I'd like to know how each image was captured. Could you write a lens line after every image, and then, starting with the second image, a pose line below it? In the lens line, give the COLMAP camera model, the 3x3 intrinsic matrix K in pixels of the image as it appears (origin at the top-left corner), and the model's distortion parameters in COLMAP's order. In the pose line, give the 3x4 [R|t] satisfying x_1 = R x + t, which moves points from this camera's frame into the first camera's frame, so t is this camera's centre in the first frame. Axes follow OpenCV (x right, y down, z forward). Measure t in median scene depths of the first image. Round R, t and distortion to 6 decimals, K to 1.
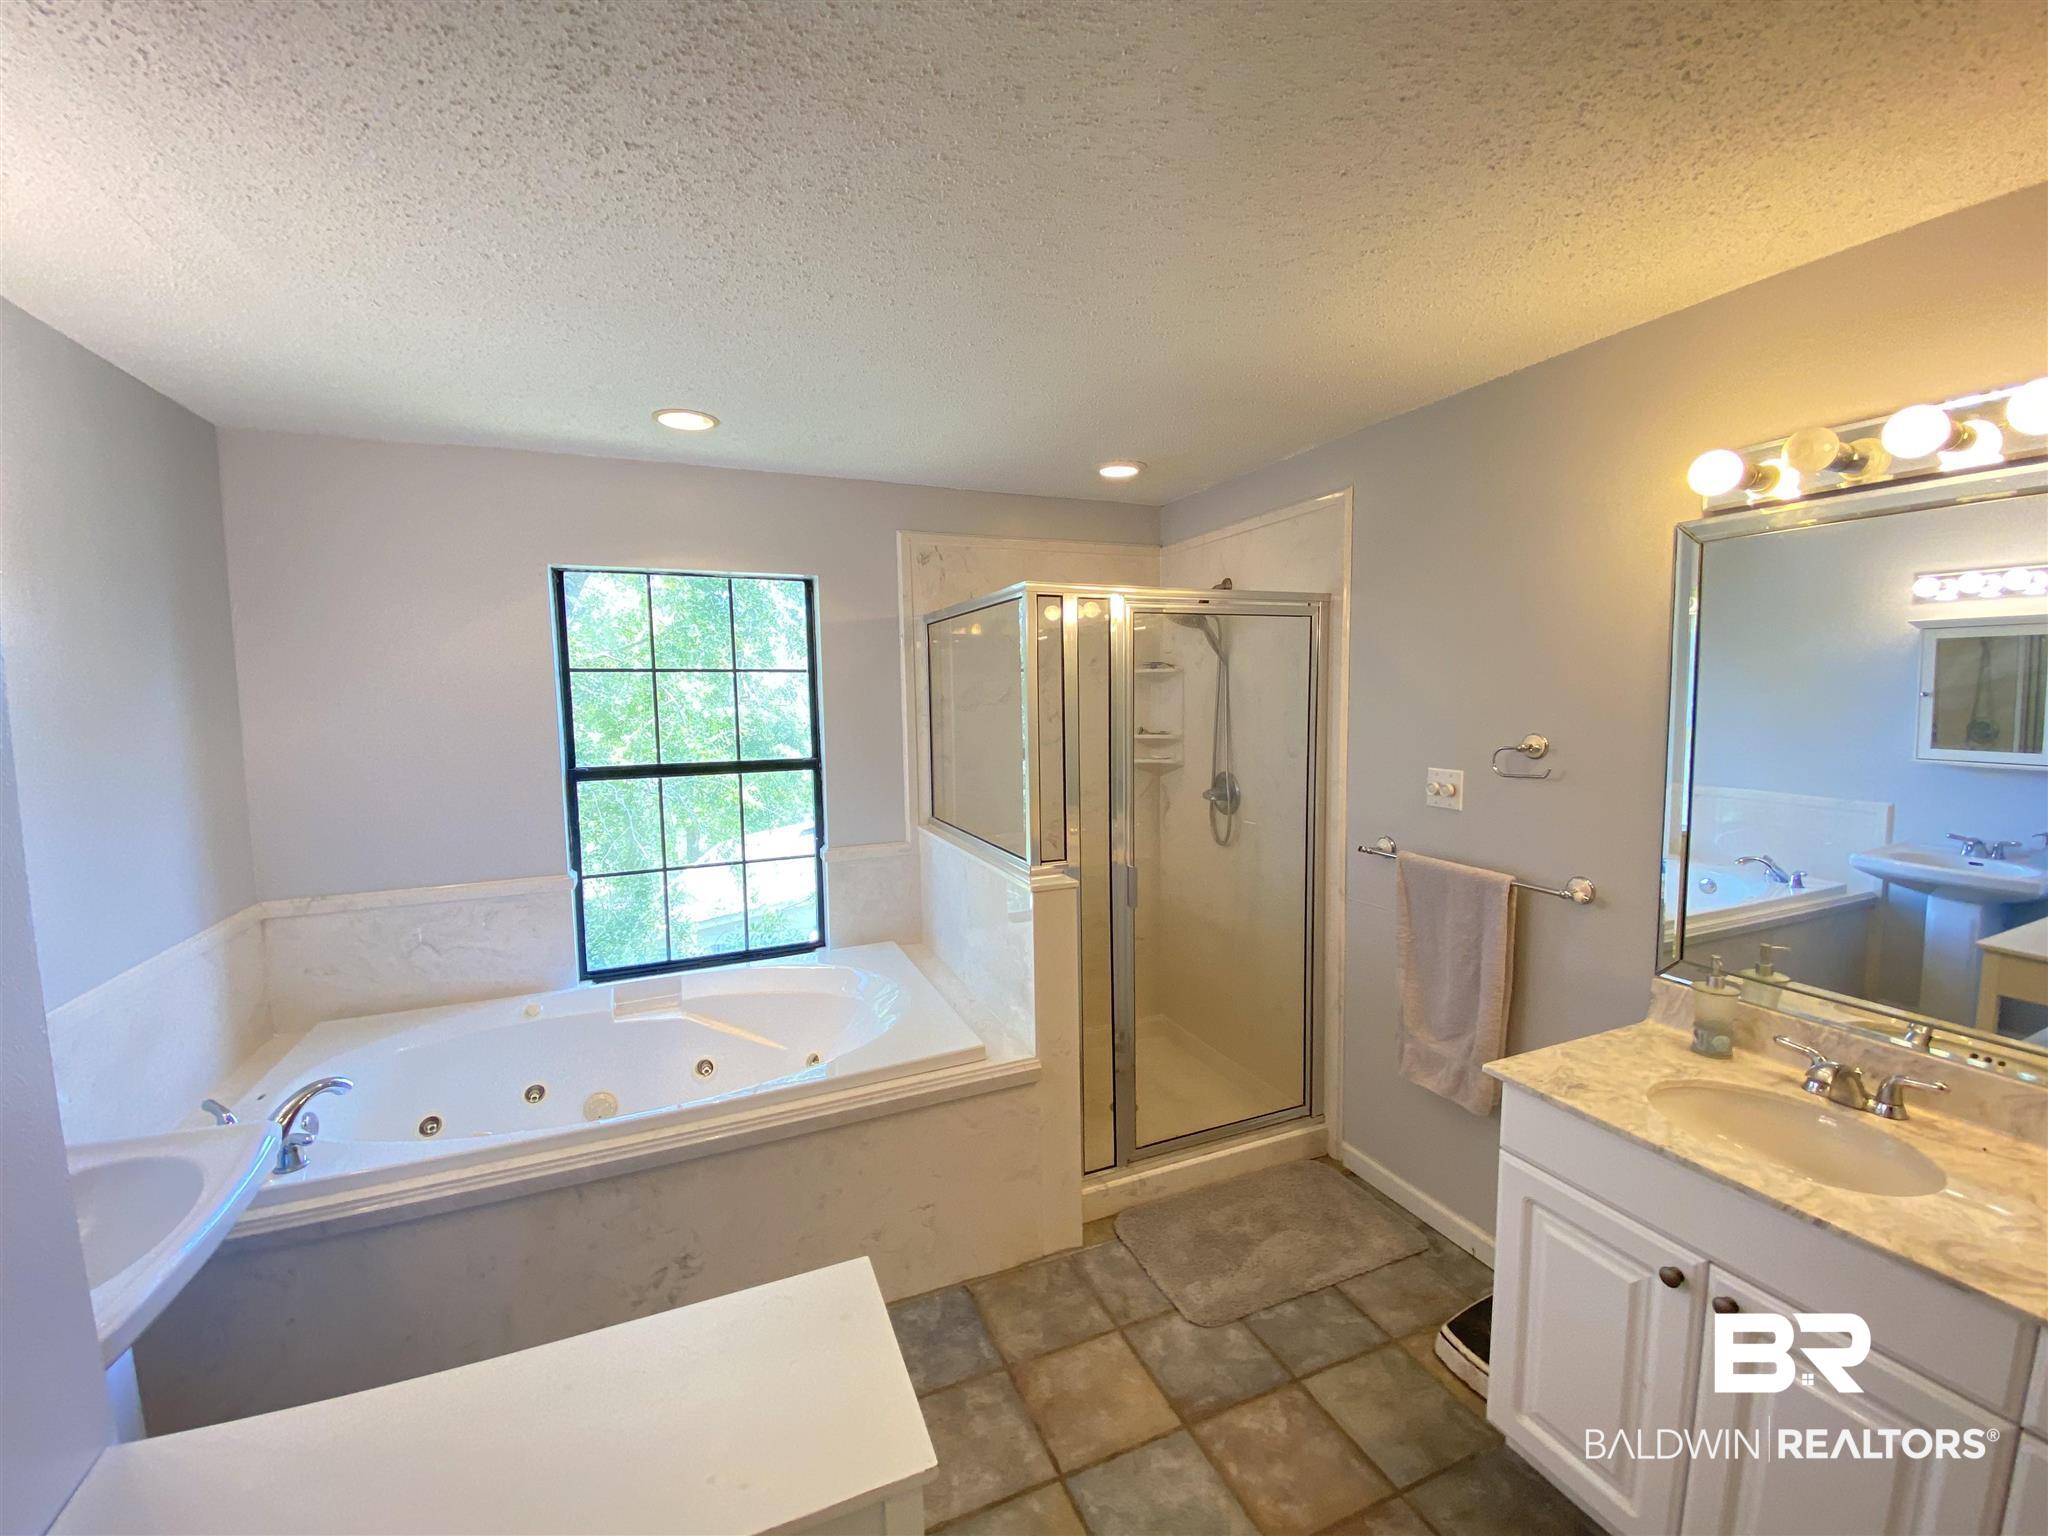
lens RADIAL K [[830.8, 0, 1024.1], [0, 830.8, 777.7], [0, 0, 1]] dist [-0.002495, -0.008929]
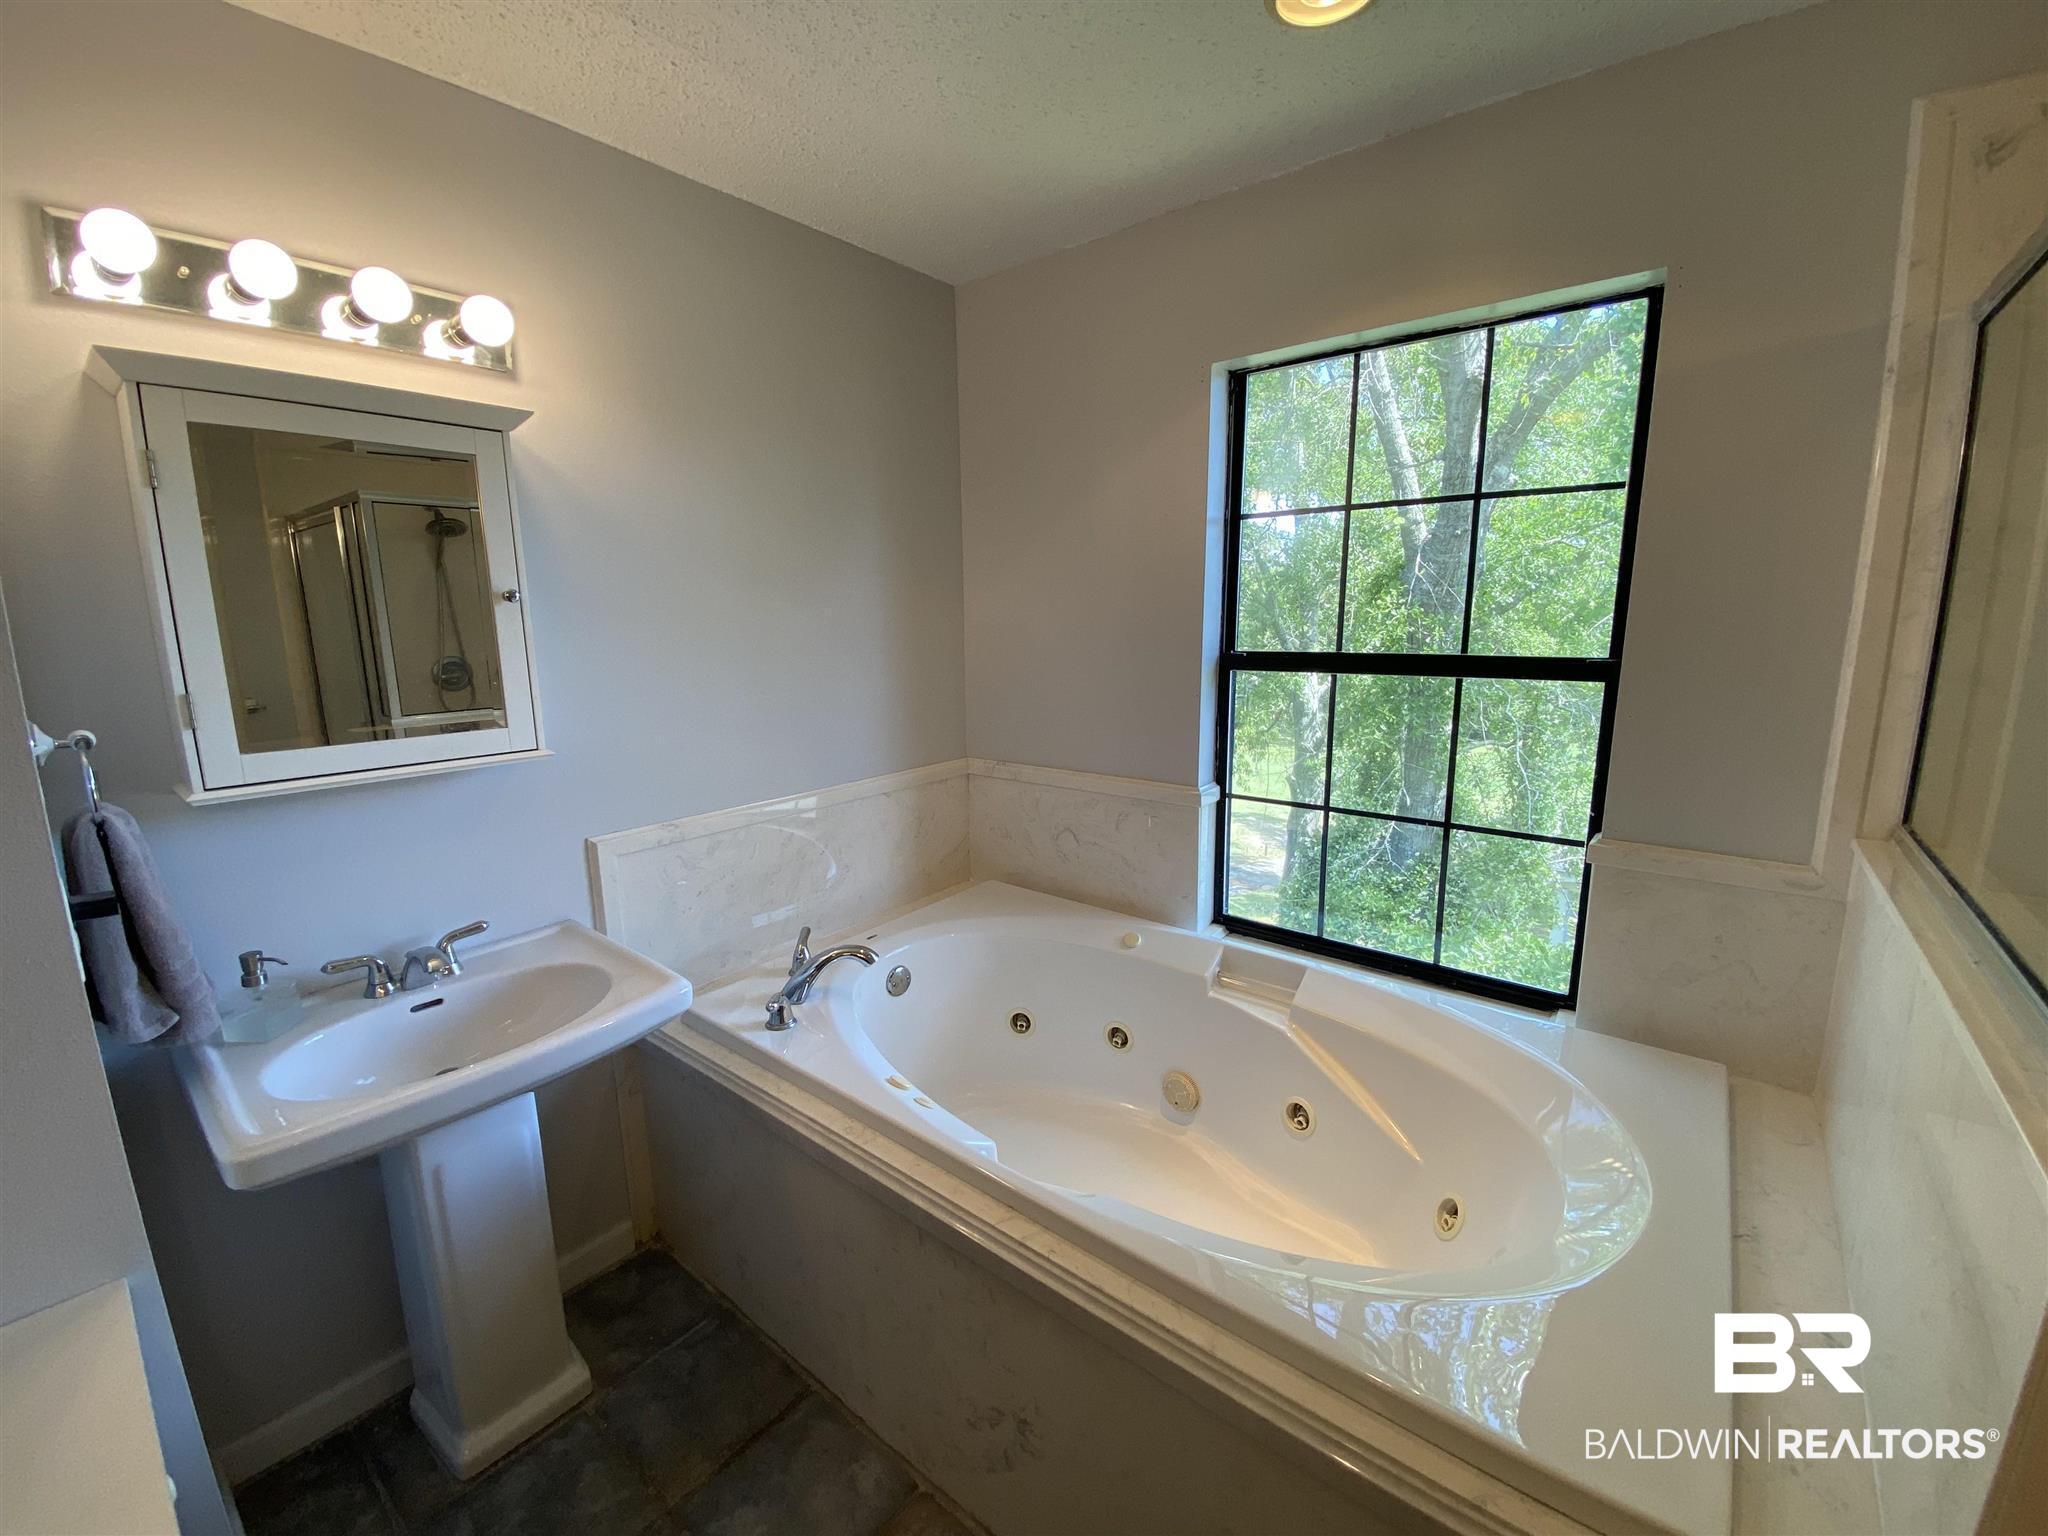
lens RADIAL K [[830.8, 0, 1009.7], [0, 830.8, 758.7], [0, 0, 1]] dist [-0.002495, -0.008929]
pose [[0.456056, 0.173593, -0.872857, 0.037175], [-0.073887, 0.984791, 0.157250, -0.017798], [0.886879, -0.007222, 0.461946, 0.474284]]
